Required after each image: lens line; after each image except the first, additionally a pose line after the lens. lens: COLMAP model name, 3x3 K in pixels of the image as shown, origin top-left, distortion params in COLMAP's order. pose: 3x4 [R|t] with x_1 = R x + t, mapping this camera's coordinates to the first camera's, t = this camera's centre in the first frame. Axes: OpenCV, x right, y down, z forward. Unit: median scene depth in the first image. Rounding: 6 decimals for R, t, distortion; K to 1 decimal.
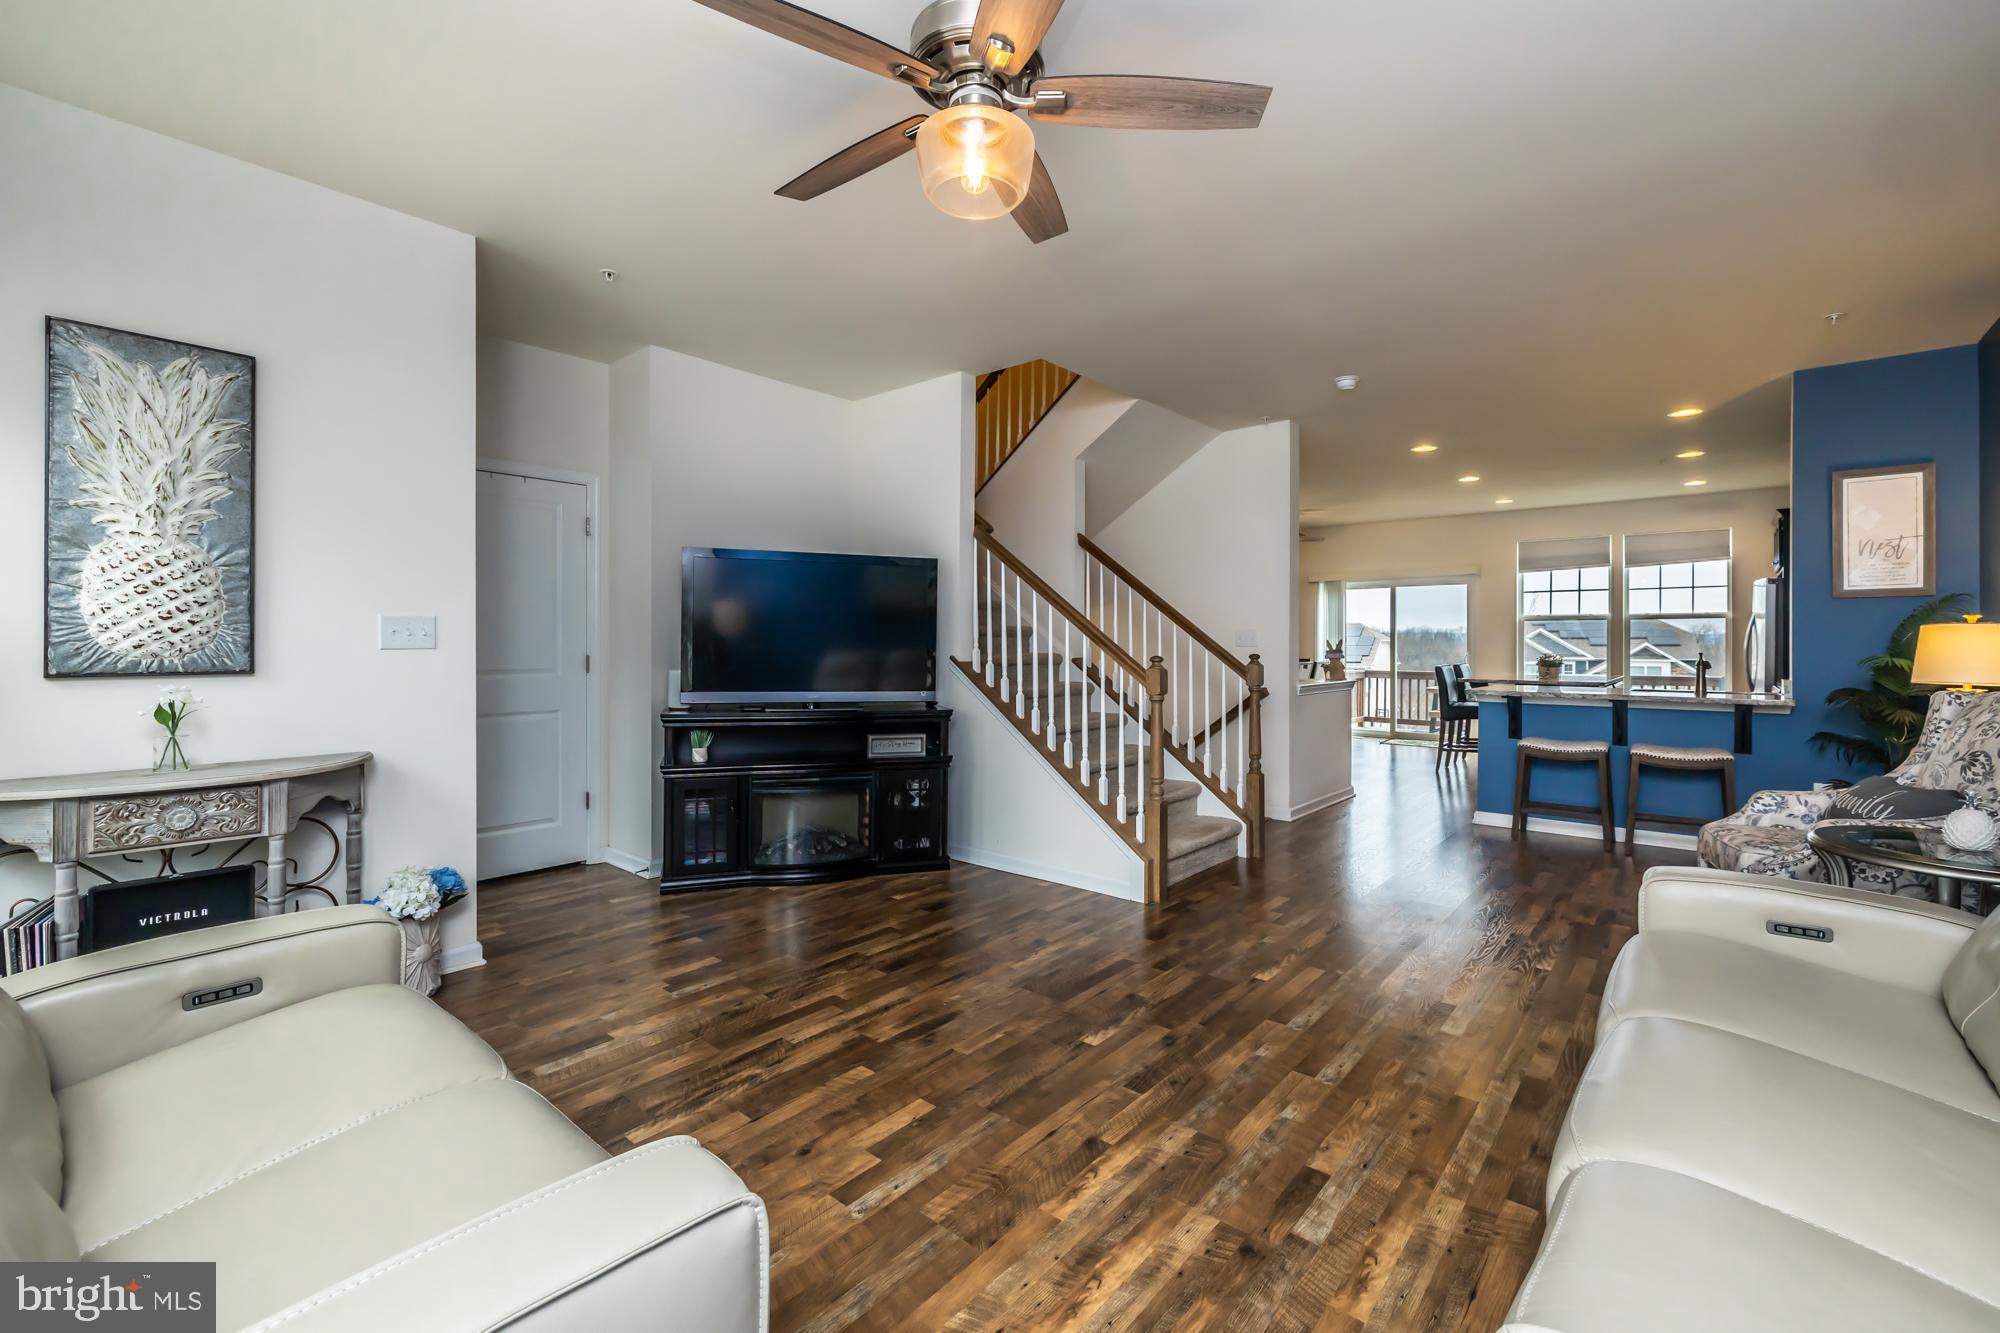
lens RADIAL K [[834.8, 0, 998.1], [0, 834.8, 660.4], [0, 0, 1]] dist [-0.003611, -0.000557]
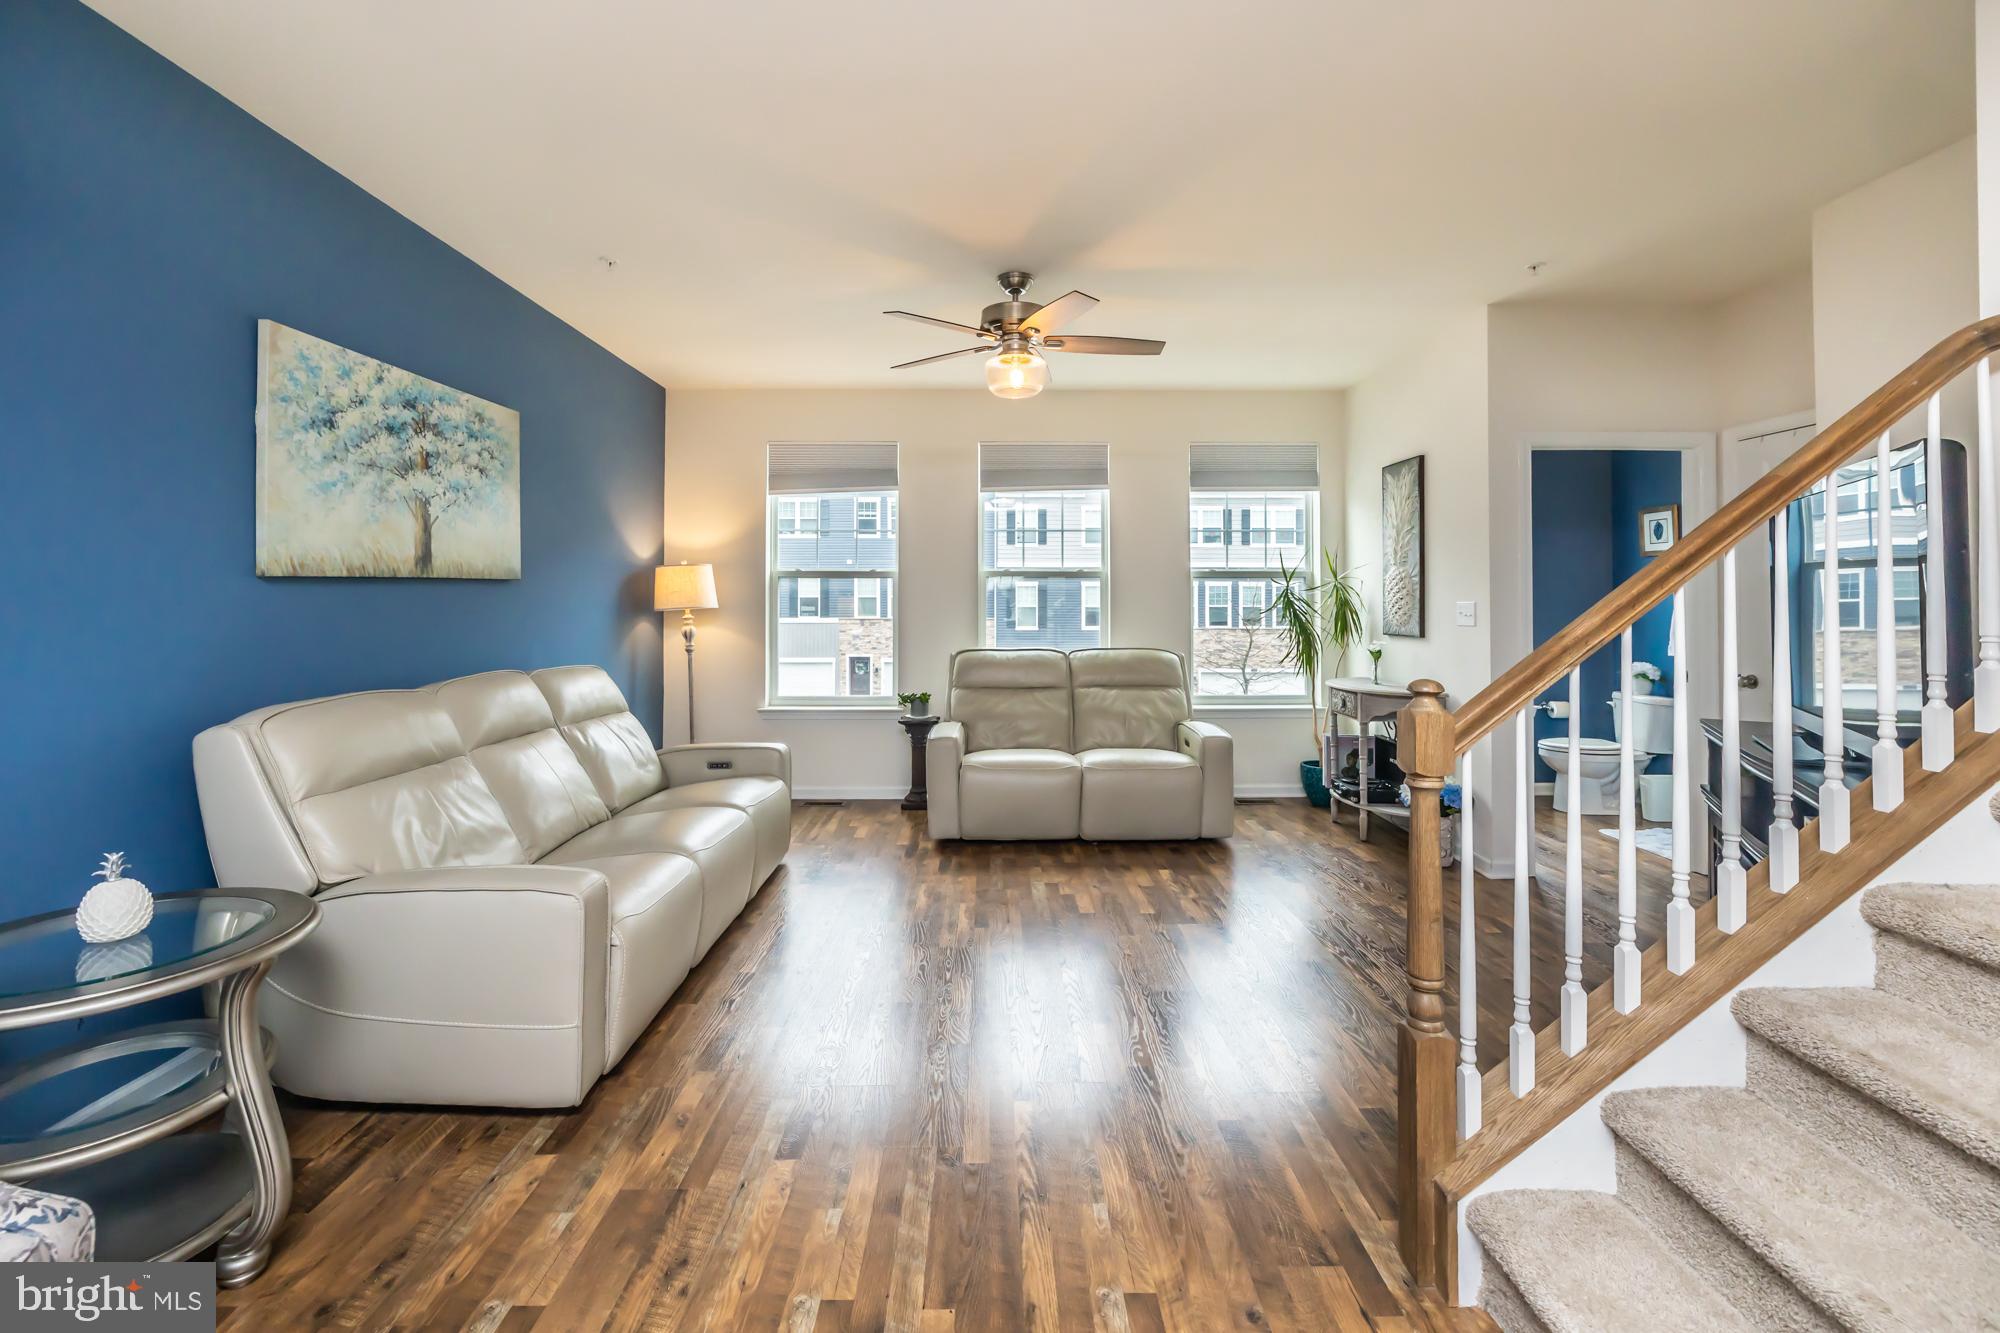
lens RADIAL K [[867.0, 0, 1004.7], [0, 867.0, 601.2], [0, 0, 1]] dist [-0.000011, -0.000388]
pose [[-0.743307, -0.004179, -0.668938, 0.874109], [-0.017794, 0.999750, 0.013526, -0.063298], [0.668714, 0.021958, -0.743195, 1.621327]]
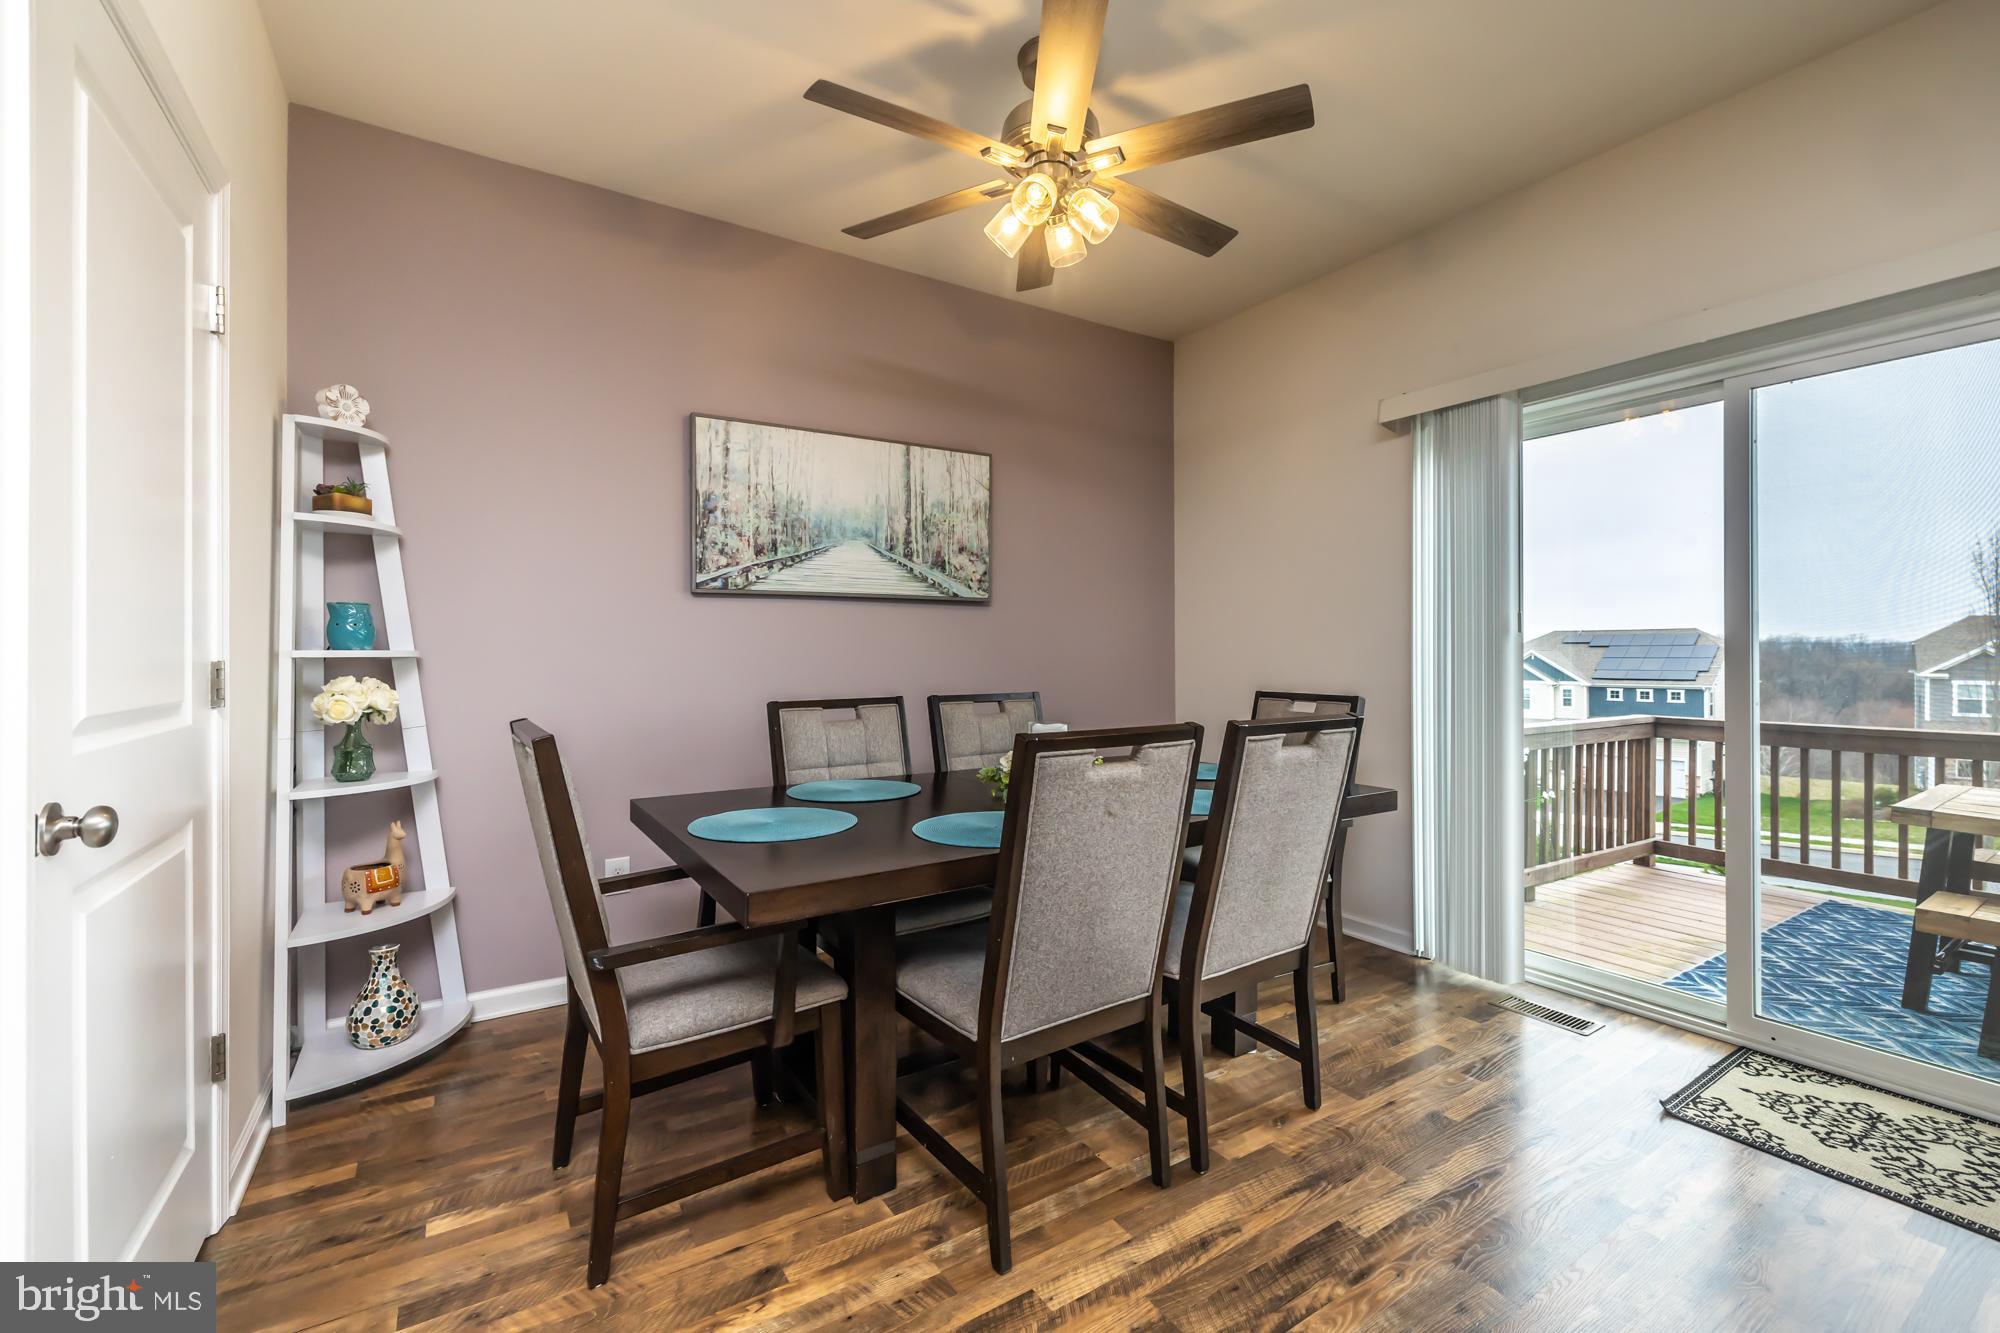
lens RADIAL K [[834.8, 0, 998.1], [0, 834.8, 660.4], [0, 0, 1]] dist [-0.003611, -0.000557]
pose [[0.957753, -0.001117, -0.287590, 1.269314], [-0.003924, 0.999849, -0.016952, -0.034019], [0.287565, 0.017364, 0.957604, 2.667668]]
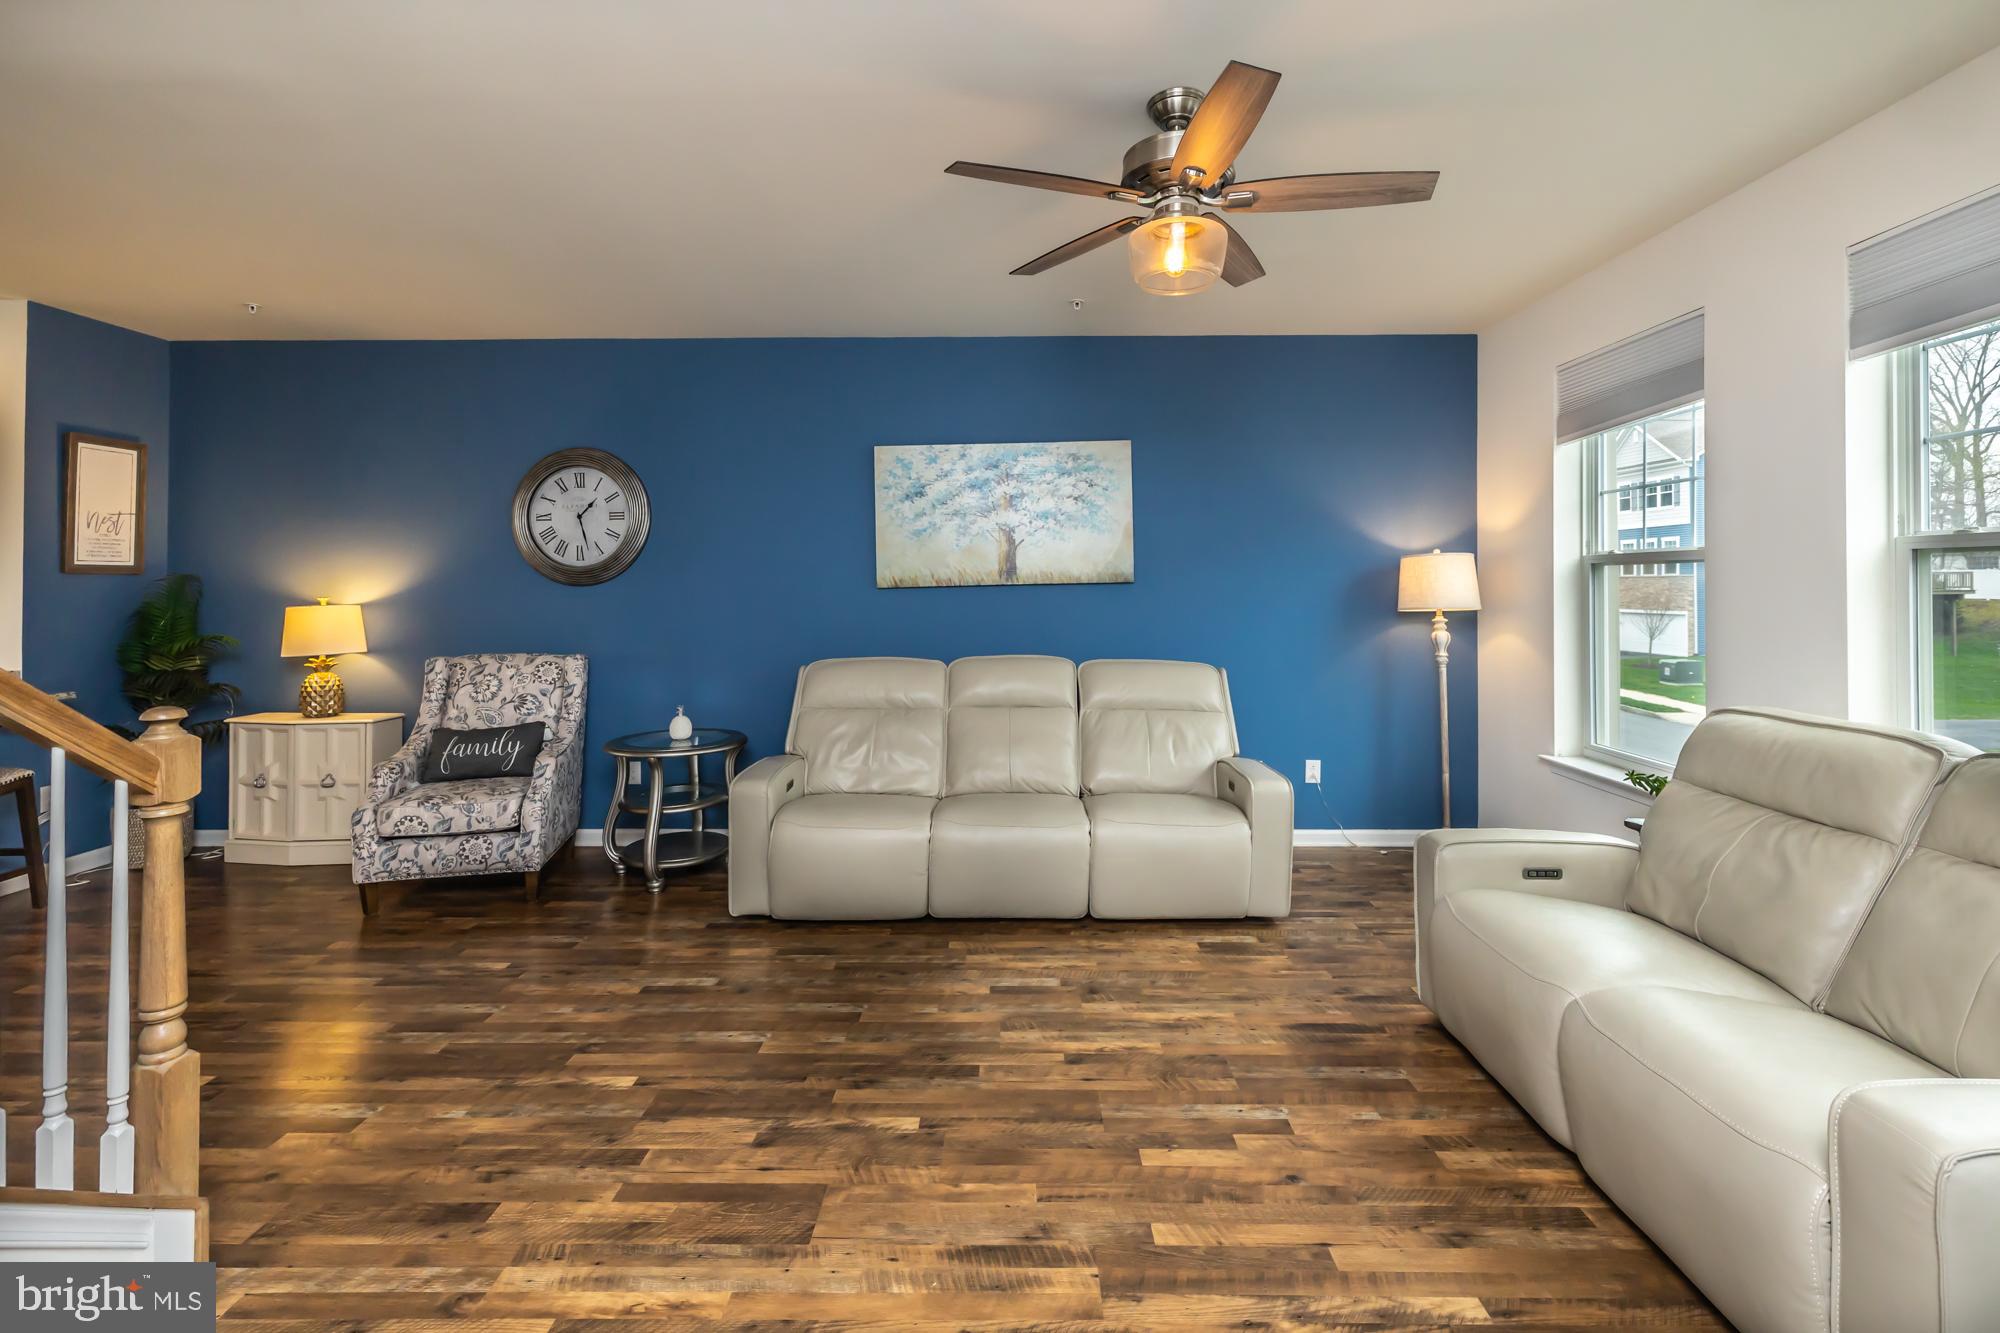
lens RADIAL K [[877.9, 0, 1011.2], [0, 877.9, 587.1], [0, 0, 1]] dist [-0.005051, -0.000819]
pose [[-0.646158, 0.003515, 0.763195, -0.555385], [0.019737, 0.999732, 0.012105, -0.080321], [-0.762948, 0.022885, -0.646054, 1.313874]]
